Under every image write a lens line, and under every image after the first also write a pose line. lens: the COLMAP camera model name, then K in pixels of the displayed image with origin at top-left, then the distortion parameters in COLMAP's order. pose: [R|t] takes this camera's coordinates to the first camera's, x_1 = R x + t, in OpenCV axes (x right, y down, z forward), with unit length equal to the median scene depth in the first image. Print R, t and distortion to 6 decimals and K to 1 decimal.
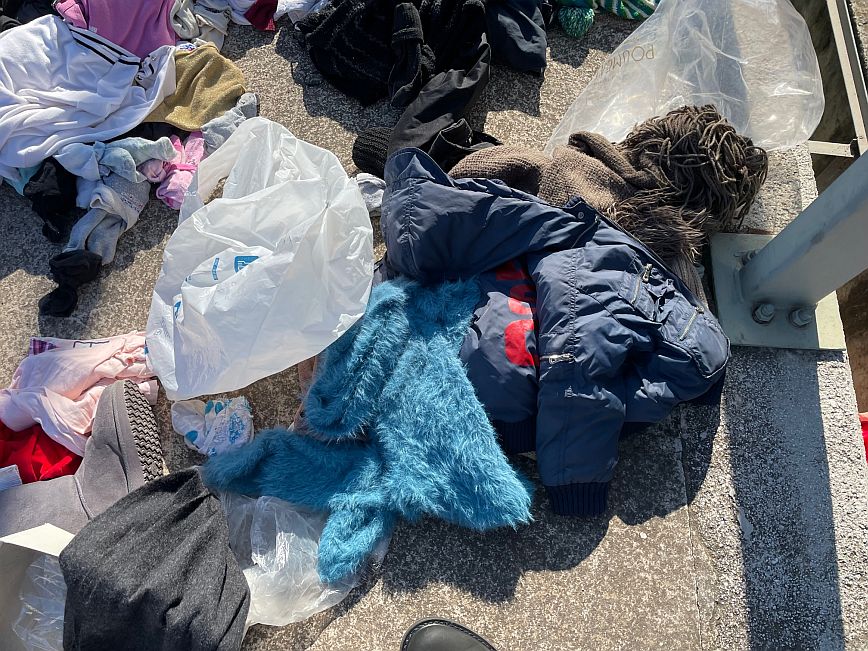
lens RADIAL K [[639.0, 0, 434.0], [0, 639.0, 325.5], [0, 0, 1]] dist [0.004093, -0.070775]
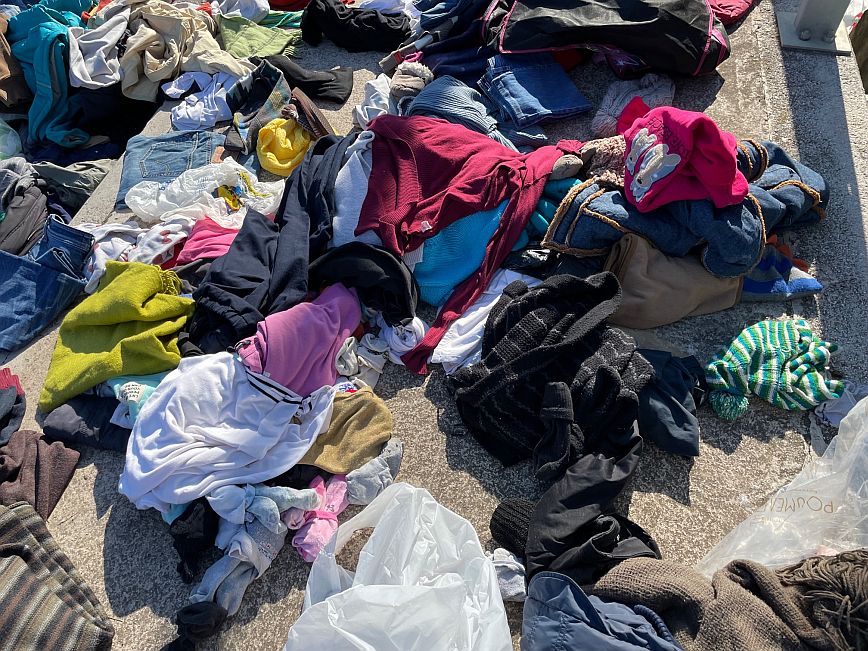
lens RADIAL K [[639.0, 0, 434.0], [0, 639.0, 325.5], [0, 0, 1]] dist [0.004093, -0.070775]
pose [[0.982149, 0.095237, -0.162215, -0.085659], [-0.144230, 0.934862, -0.324394, -0.230141], [0.120754, 0.342000, 0.931909, -0.025118]]
